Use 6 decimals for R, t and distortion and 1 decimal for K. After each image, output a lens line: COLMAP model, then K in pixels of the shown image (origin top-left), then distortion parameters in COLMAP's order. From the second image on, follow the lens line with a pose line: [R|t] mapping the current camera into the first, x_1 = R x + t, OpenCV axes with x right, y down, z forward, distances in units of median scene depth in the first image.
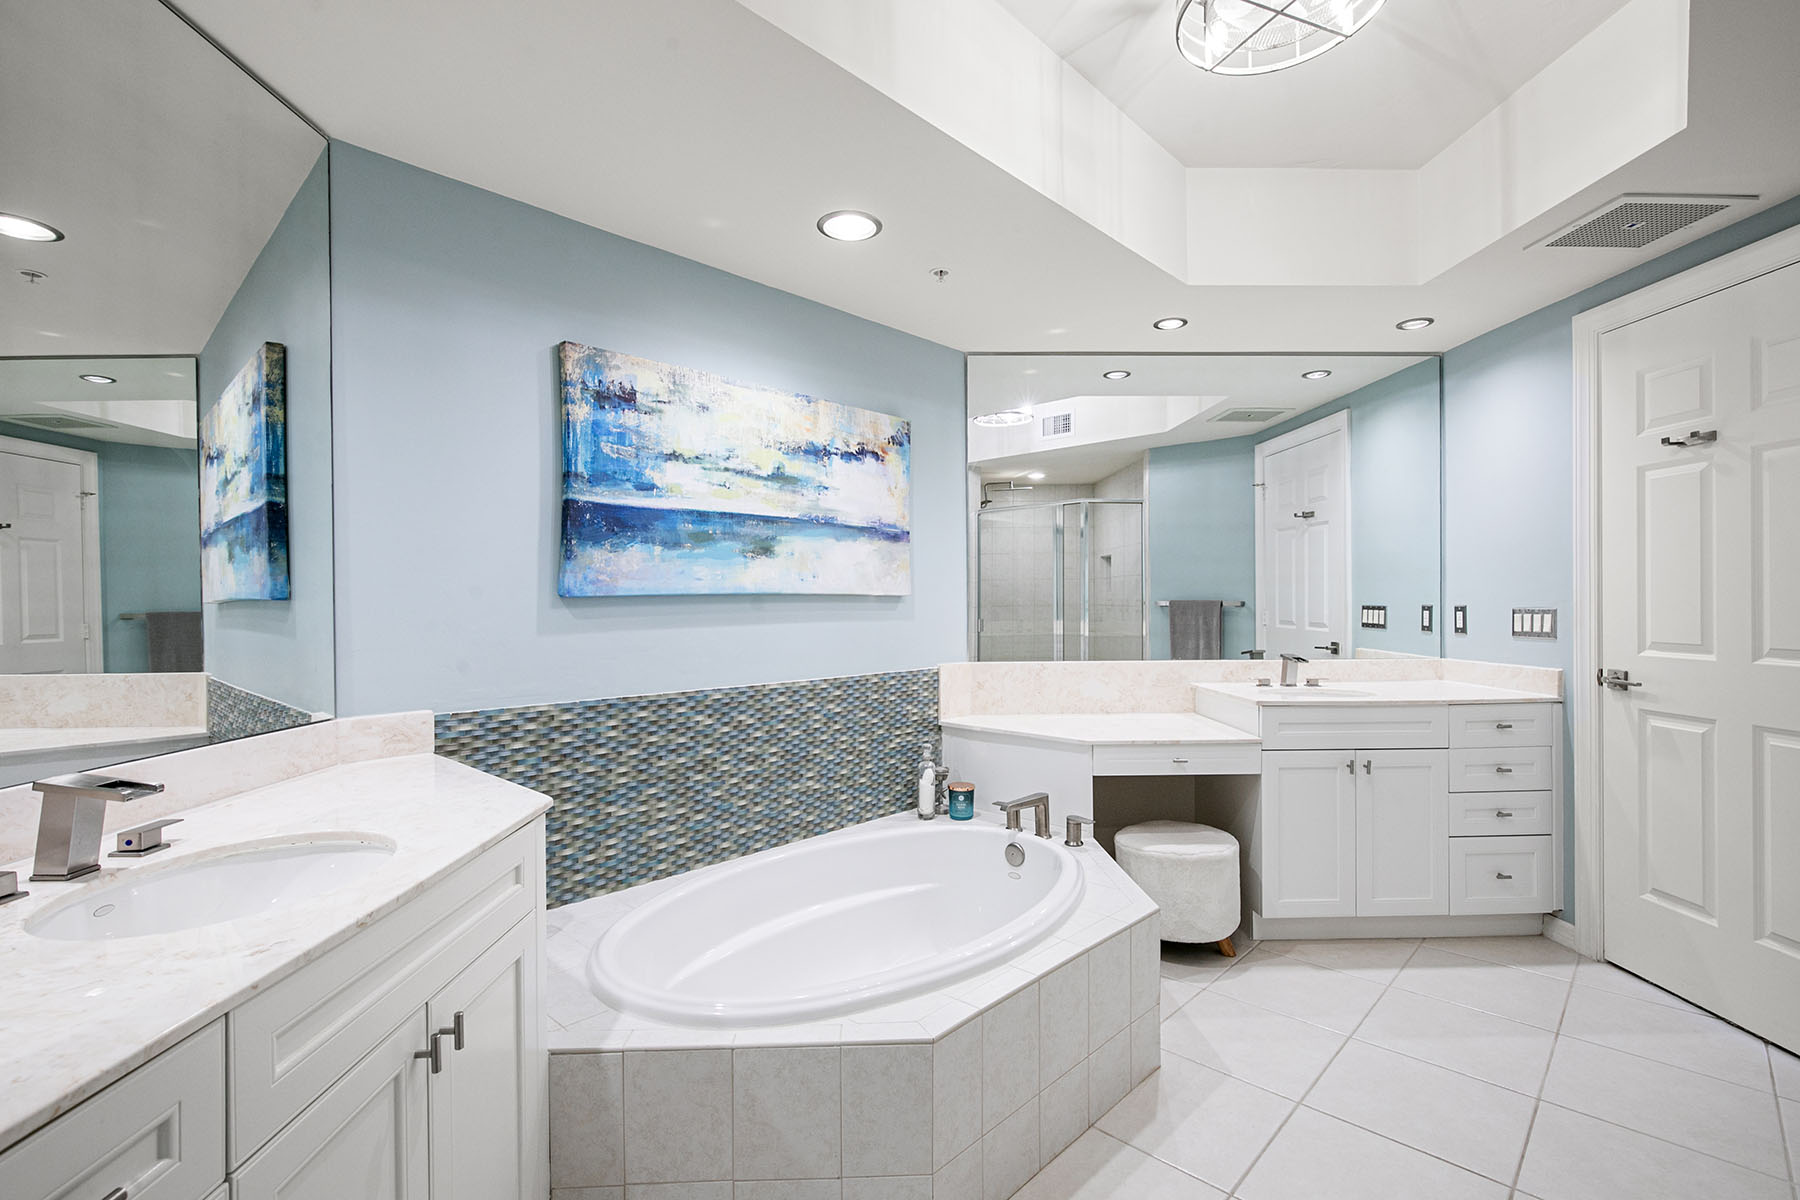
lens RADIAL K [[811.8, 0, 907.0], [0, 811.8, 597.9], [0, 0, 1]] dist [0.012333, -0.002237]
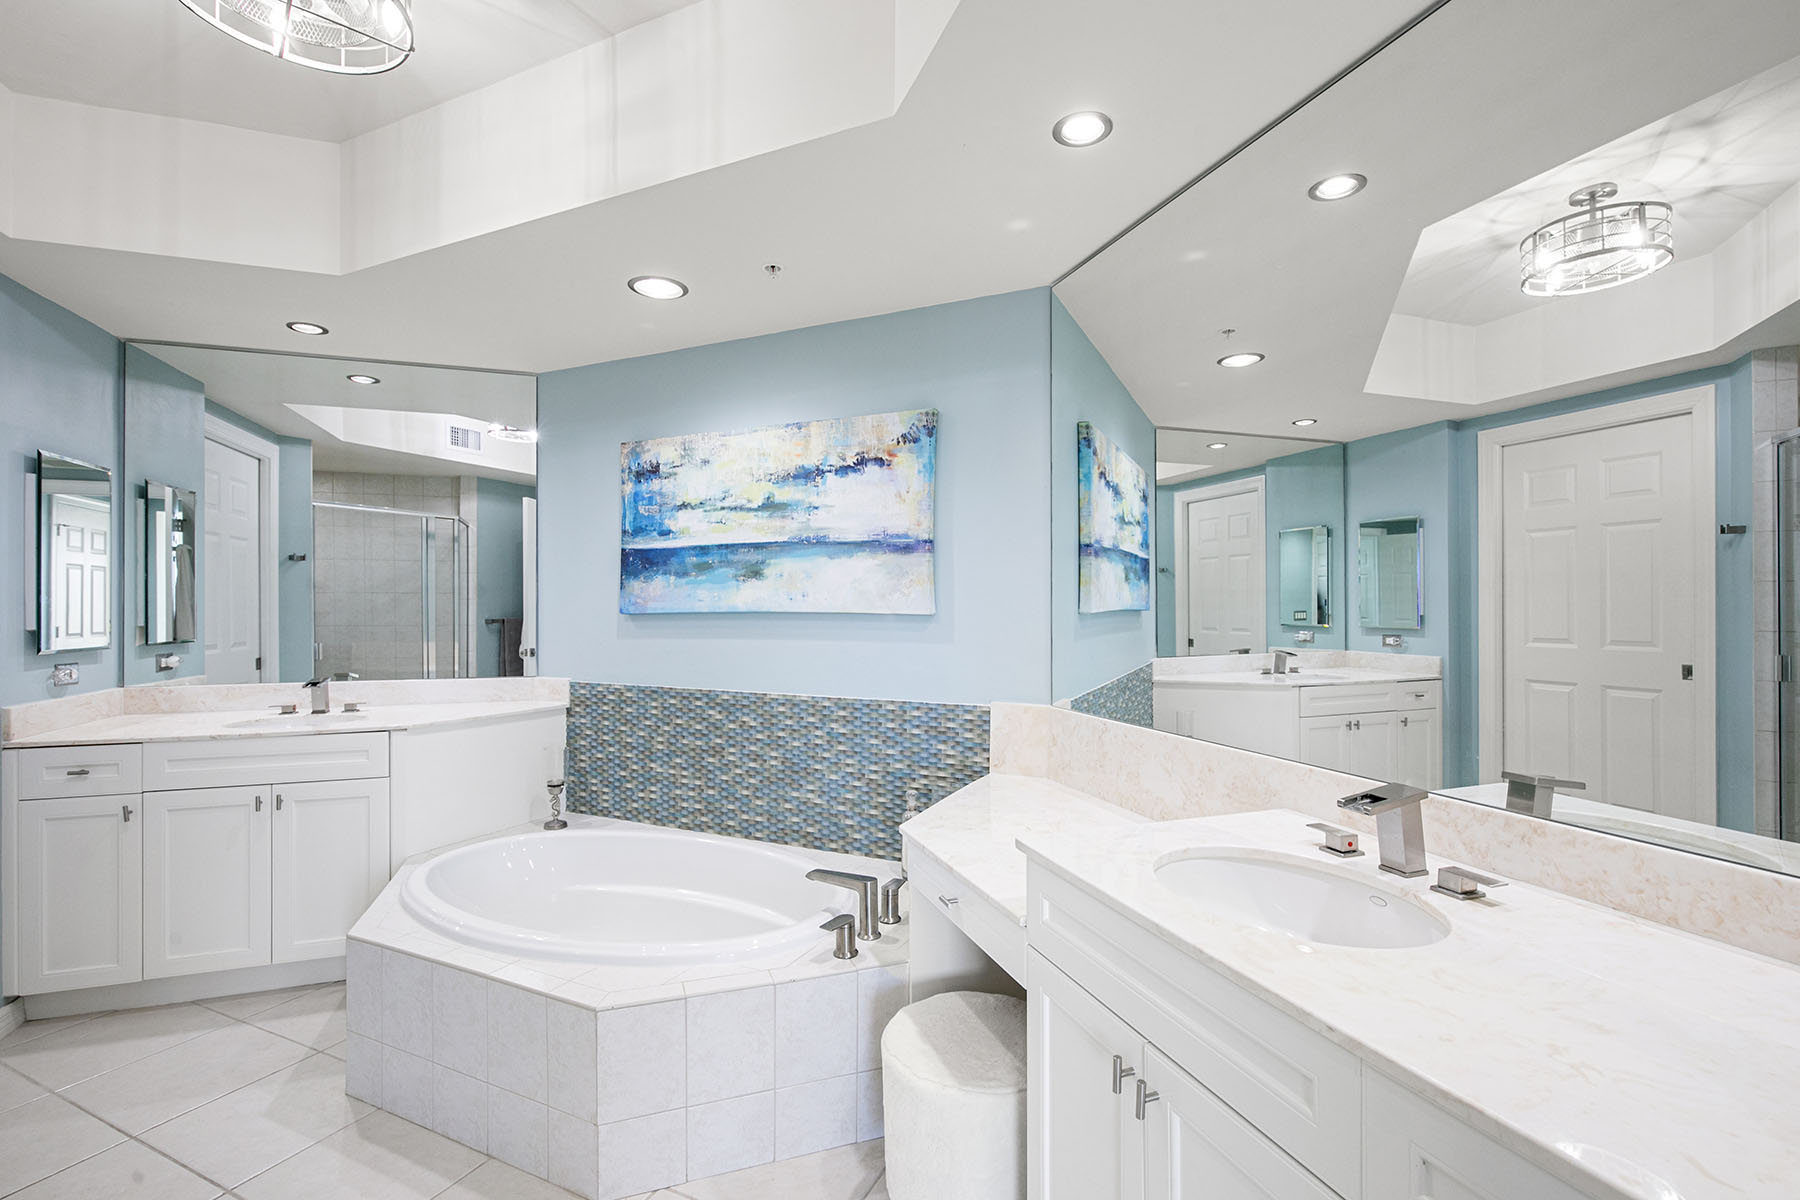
lens RADIAL K [[811.8, 0, 906.2], [0, 811.8, 605.9], [0, 0, 1]] dist [0.012333, -0.002237]
pose [[0.314600, 0.002092, -0.949222, 0.975856], [-0.001569, 0.999997, 0.001684, -0.016229], [0.949223, 0.000960, 0.314603, 0.859099]]
